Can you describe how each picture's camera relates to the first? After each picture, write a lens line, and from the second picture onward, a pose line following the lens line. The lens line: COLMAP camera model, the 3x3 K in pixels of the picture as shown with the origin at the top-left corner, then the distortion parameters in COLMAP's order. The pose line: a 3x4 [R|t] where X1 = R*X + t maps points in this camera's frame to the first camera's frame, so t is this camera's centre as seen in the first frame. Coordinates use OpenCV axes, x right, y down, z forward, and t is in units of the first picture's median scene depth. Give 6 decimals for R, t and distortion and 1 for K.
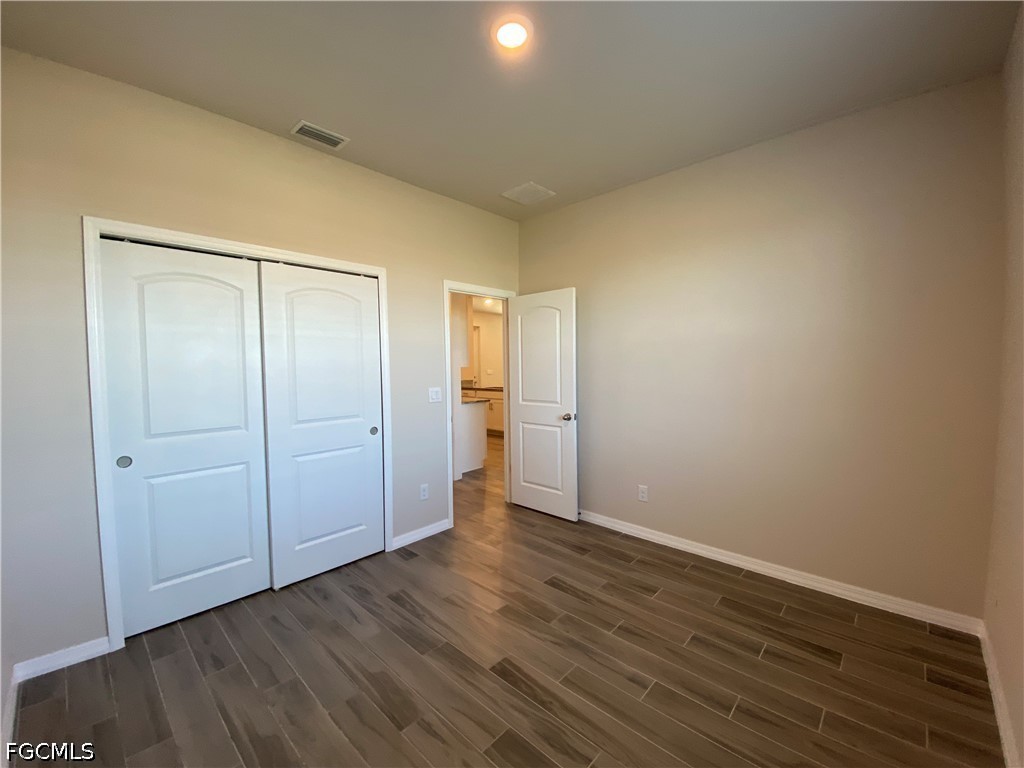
lens RADIAL K [[422.1, 0, 511.9], [0, 422.1, 383.2], [0, 0, 1]] dist [-0.003905, -0.002565]
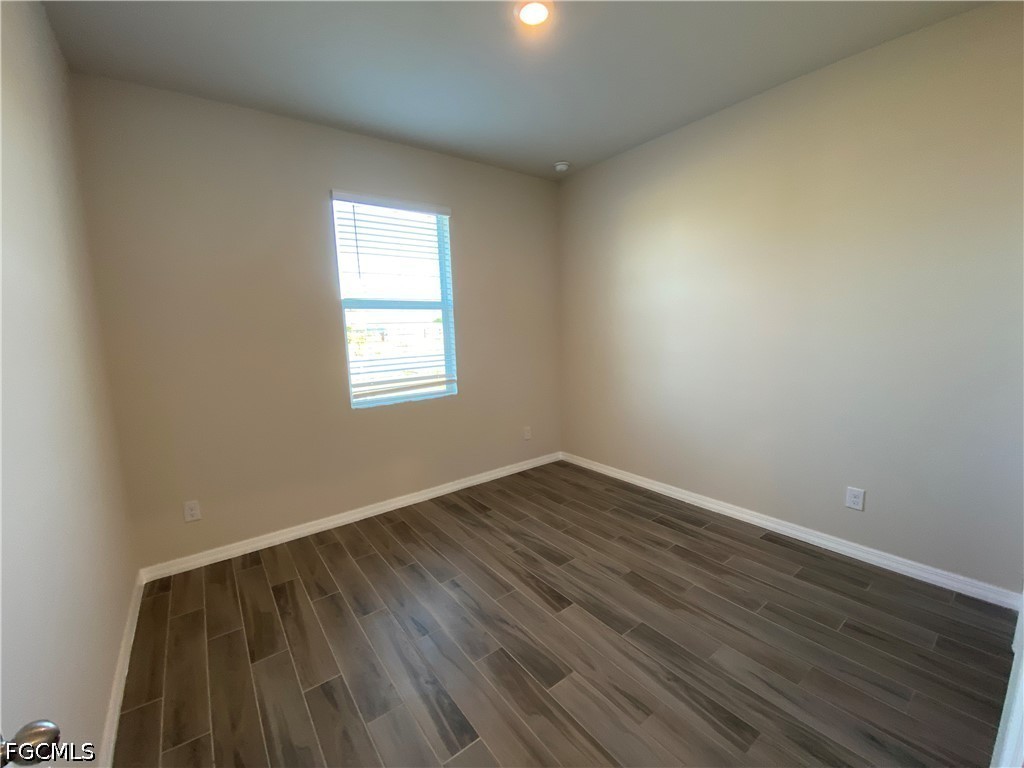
lens RADIAL K [[422.1, 0, 511.0], [0, 422.1, 381.3], [0, 0, 1]] dist [-0.003905, -0.002565]
pose [[-0.984058, 0.023049, 0.176350, -0.096625], [0.053729, 0.983764, 0.171237, -0.090418], [-0.169540, 0.177982, -0.969319, 1.873141]]
